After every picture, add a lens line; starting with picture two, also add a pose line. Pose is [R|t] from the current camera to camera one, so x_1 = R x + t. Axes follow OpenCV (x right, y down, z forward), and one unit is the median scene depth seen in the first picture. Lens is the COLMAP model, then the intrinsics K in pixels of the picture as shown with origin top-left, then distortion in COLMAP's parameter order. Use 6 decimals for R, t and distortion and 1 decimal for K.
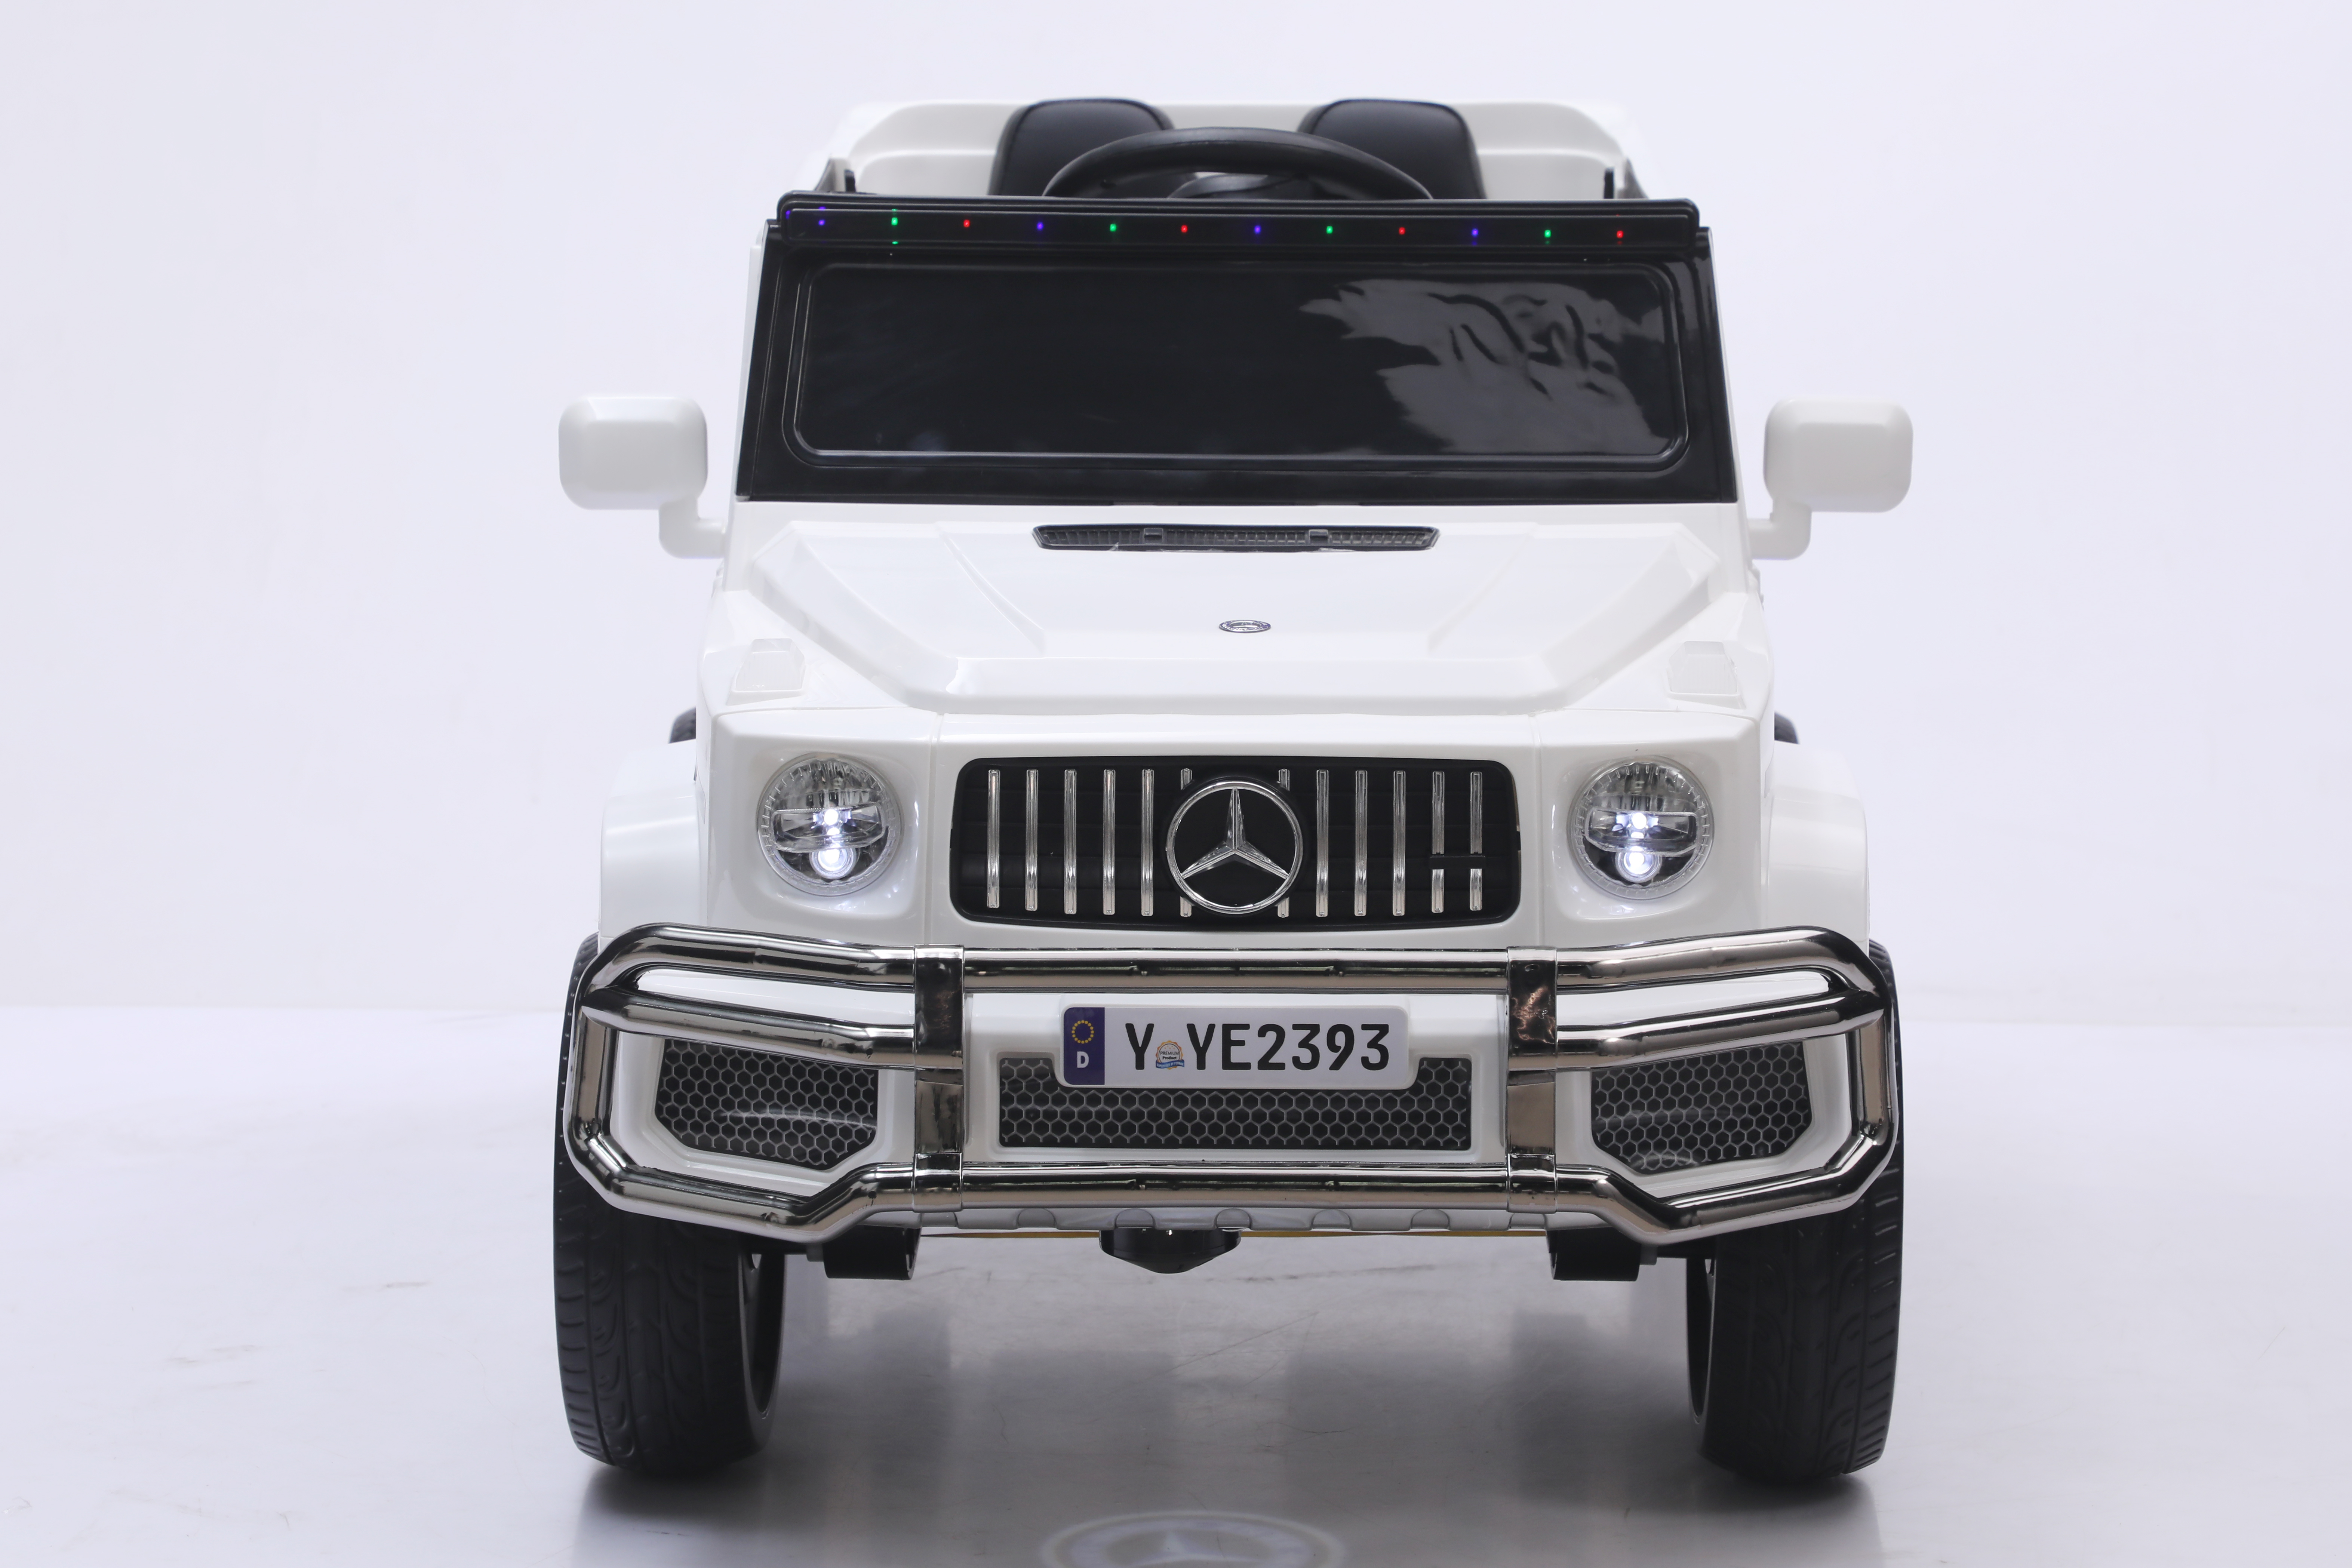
lens RADIAL K [[7014.5, 0, 1176.0], [0, 7014.5, 784.0], [0, 0, 1]] dist [0.442693, -7.634882]
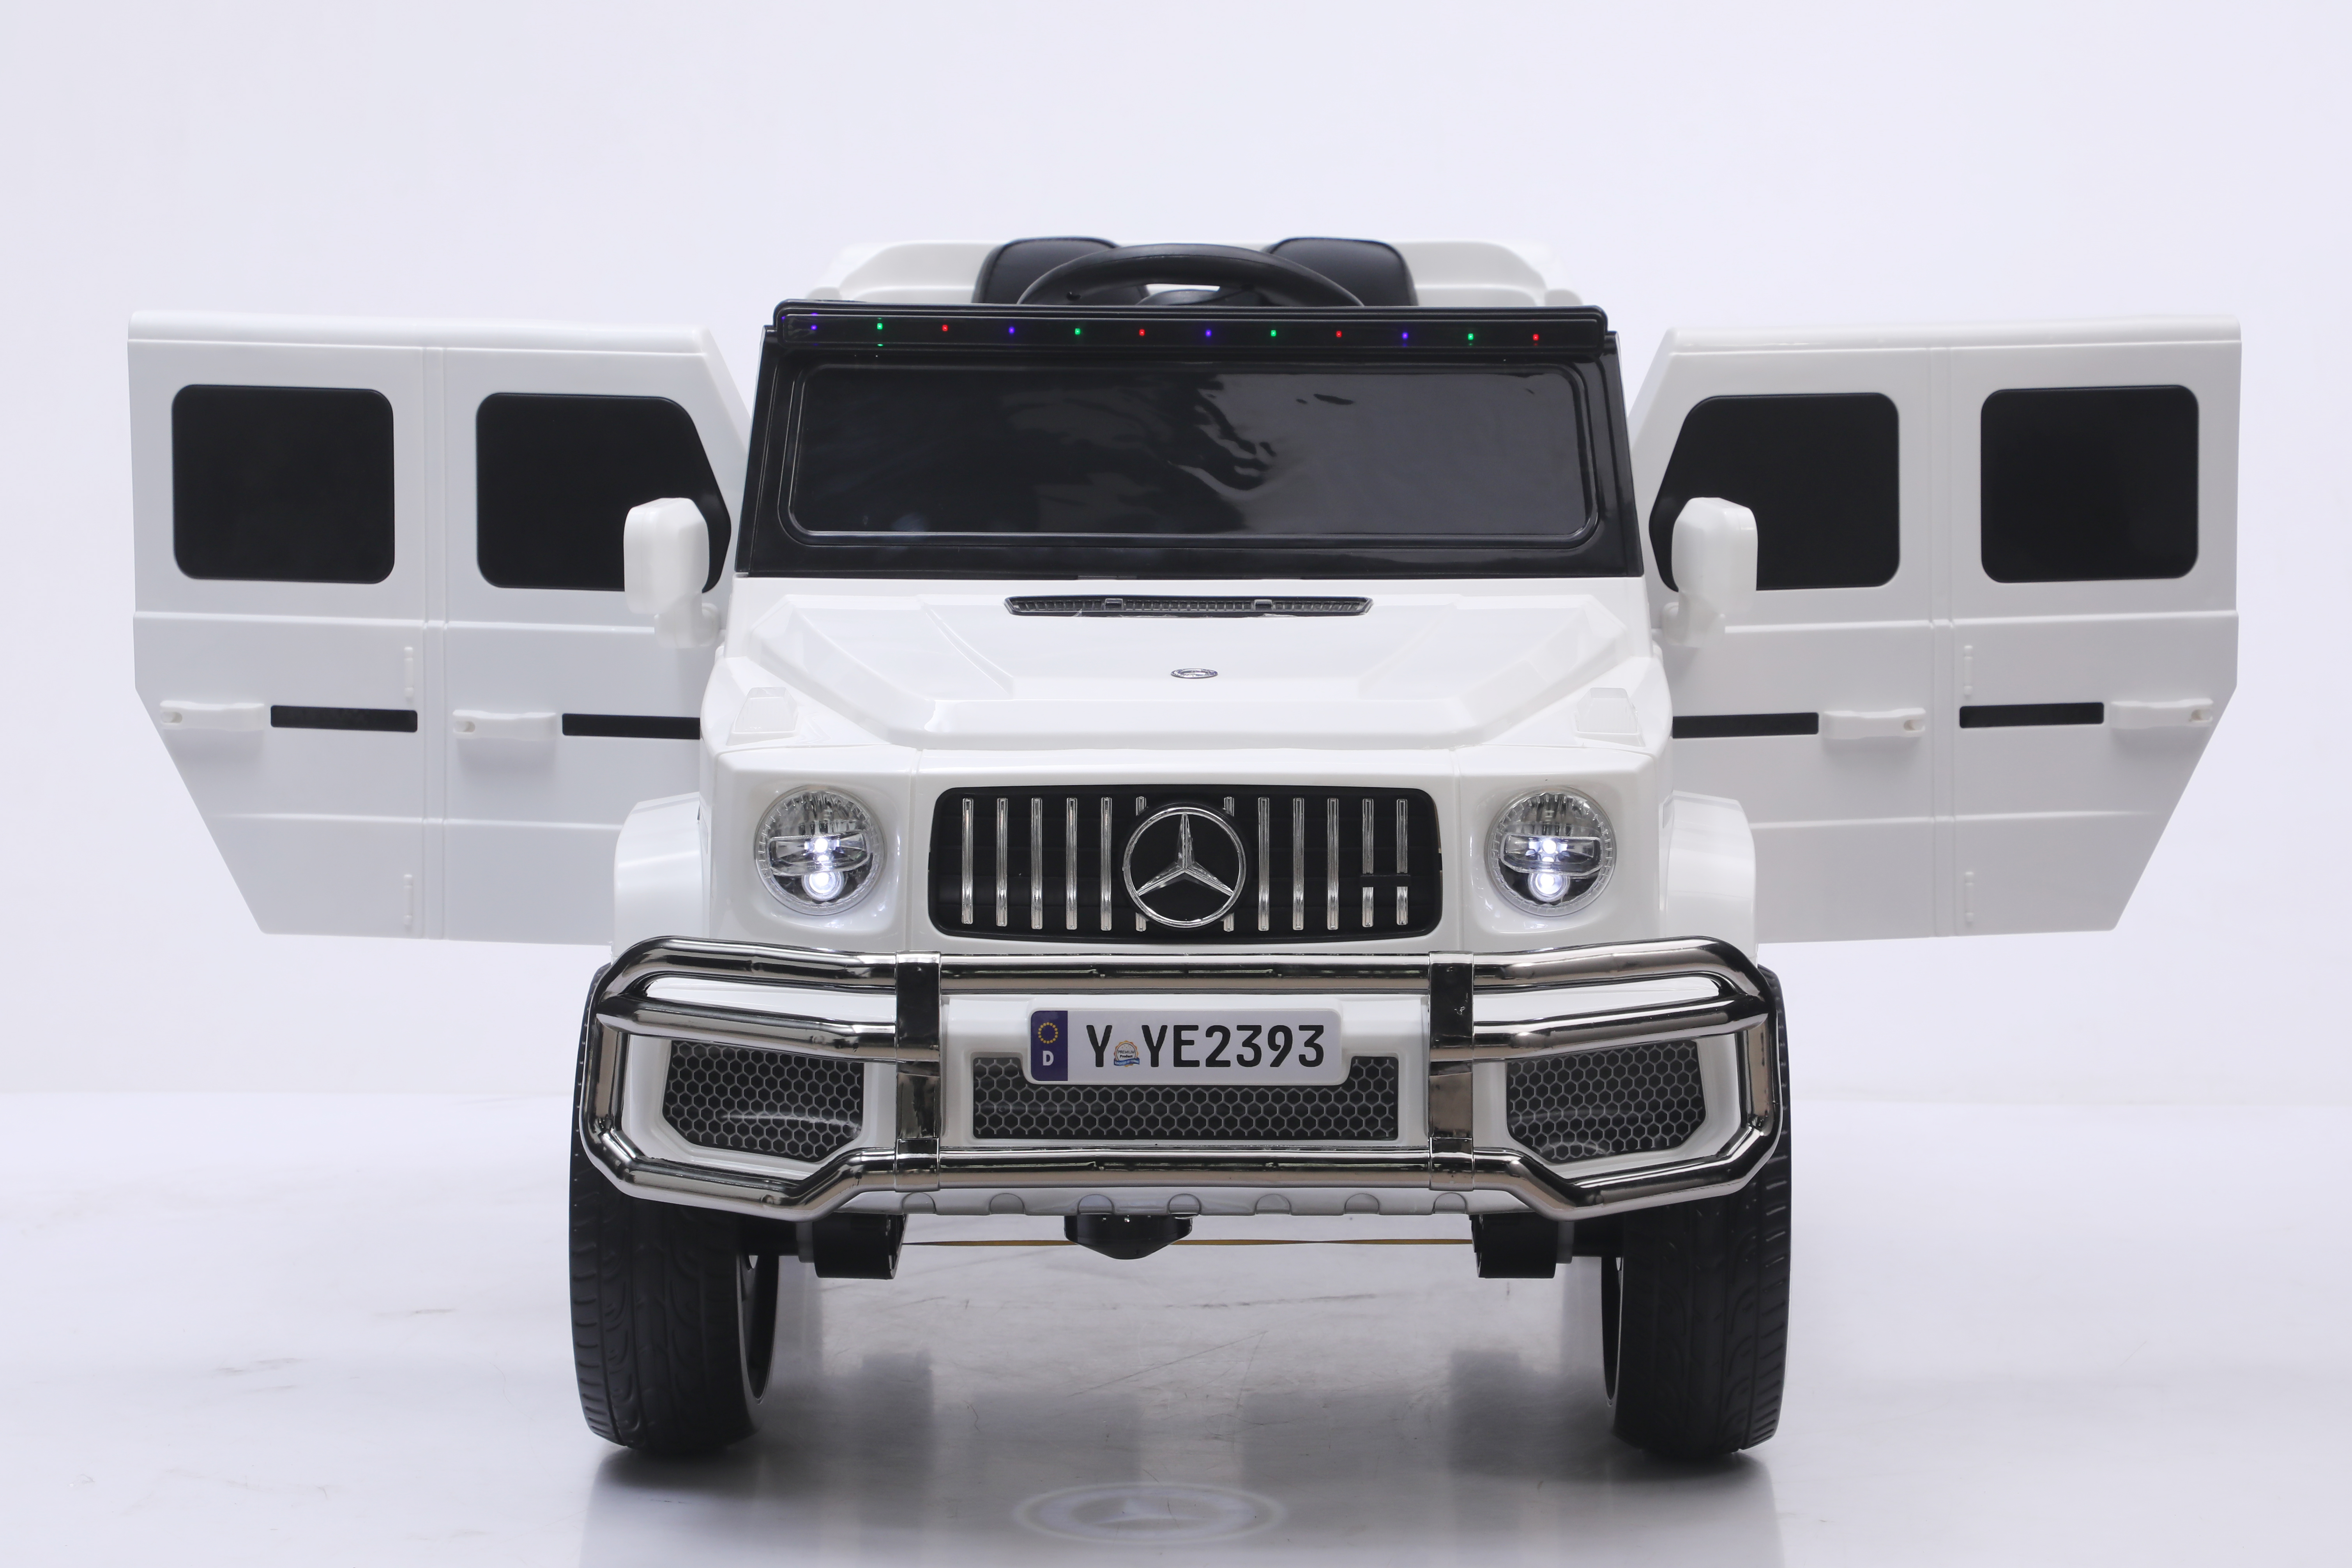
lens RADIAL K [[6984.3, 0, 1176.0], [0, 6984.3, 784.0], [0, 0, 1]] dist [0.110908, 1.487661]
pose [[0.999998, -0.001625, 0.001237, 0.005630], [0.001675, 0.999132, -0.041614, 0.041773], [-0.001168, 0.041616, 0.999133, -0.104192]]
